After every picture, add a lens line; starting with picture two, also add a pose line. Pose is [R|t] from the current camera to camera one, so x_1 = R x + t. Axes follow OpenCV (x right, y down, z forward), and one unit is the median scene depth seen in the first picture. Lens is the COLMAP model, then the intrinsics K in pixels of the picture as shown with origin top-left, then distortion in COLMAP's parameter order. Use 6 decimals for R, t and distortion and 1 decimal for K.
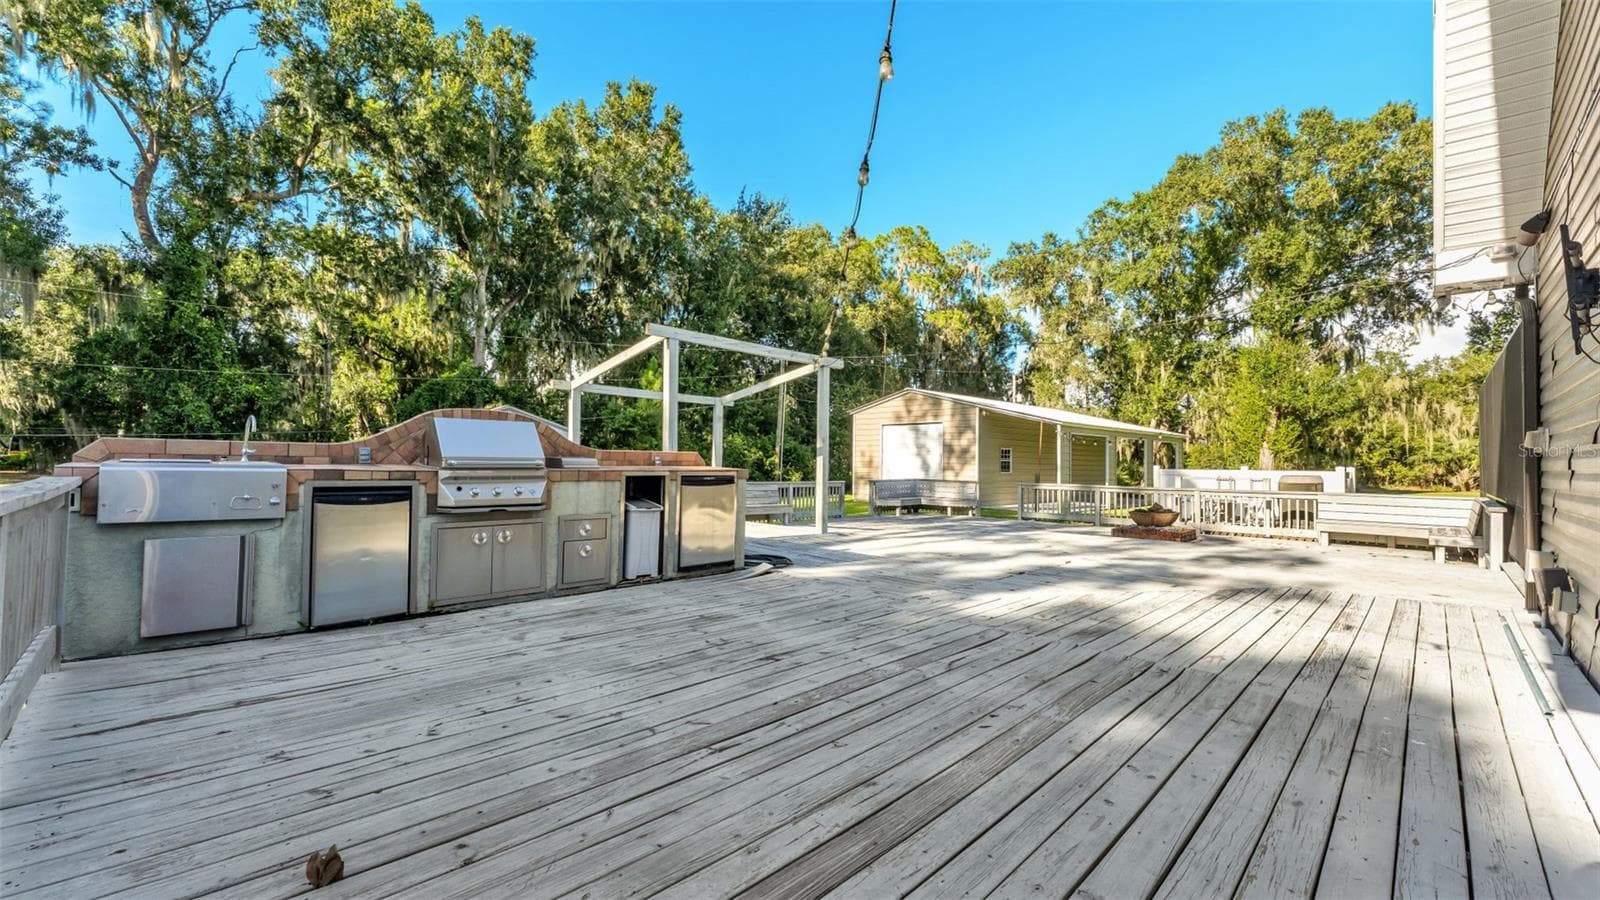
lens RADIAL K [[637.9, 0, 805.0], [0, 637.9, 439.2], [0, 0, 1]] dist [-0.001406, -0.000207]
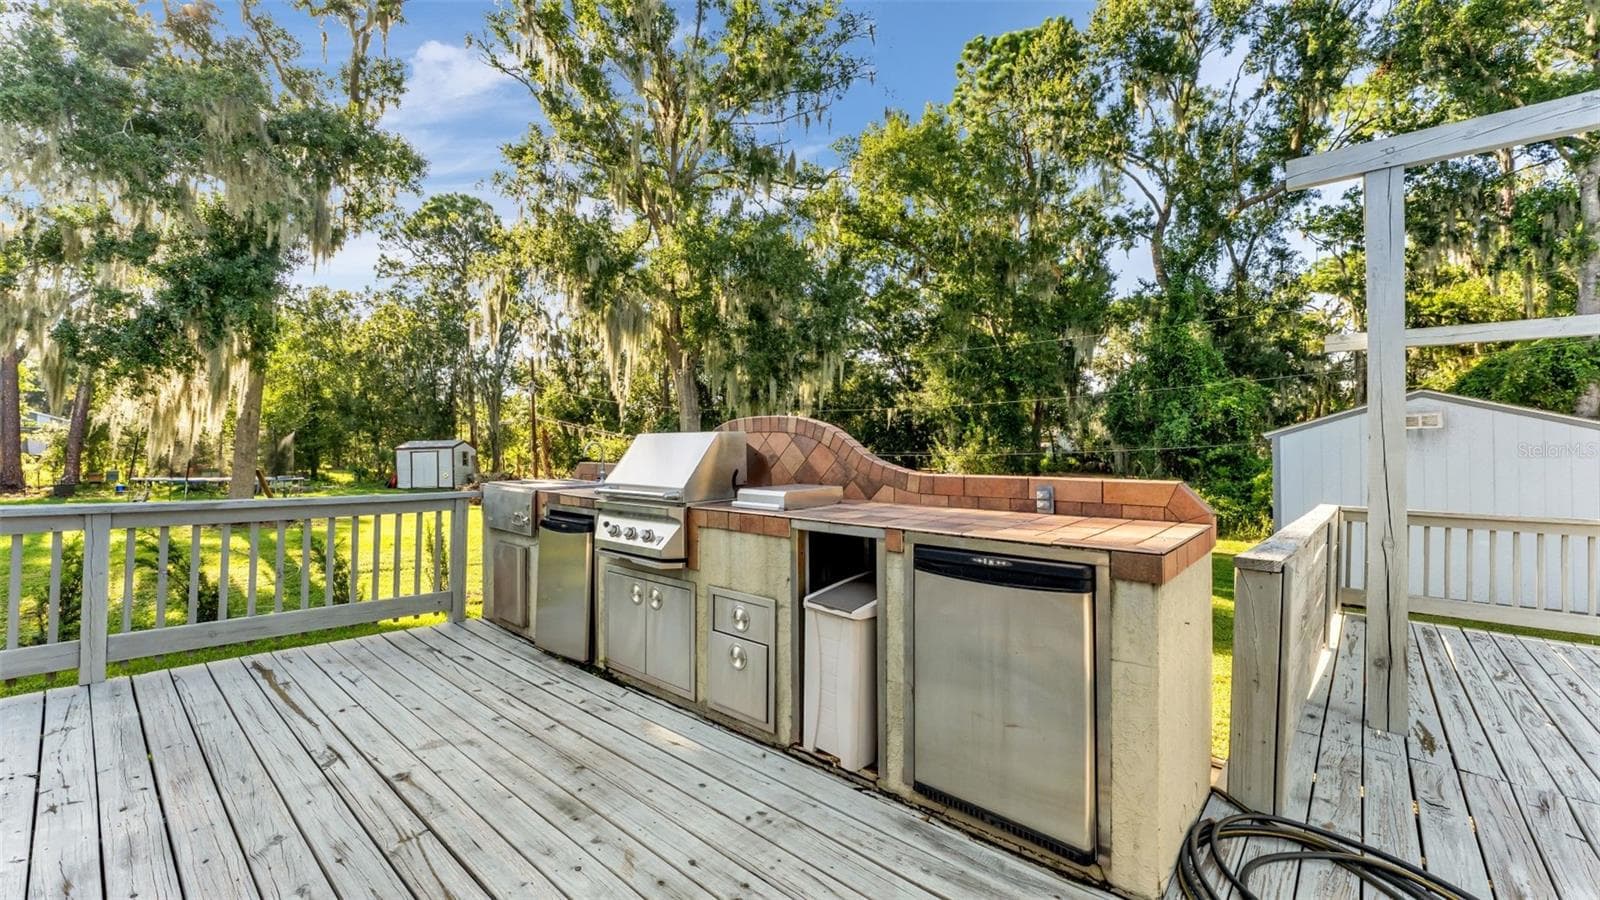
lens RADIAL K [[637.9, 0, 805.0], [0, 637.9, 439.2], [0, 0, 1]] dist [-0.001406, -0.000207]
pose [[0.064255, -0.037847, -0.997216, 0.151897], [0.022363, 0.999084, -0.036477, 0.005378], [0.997683, -0.019957, 0.065042, 0.715474]]
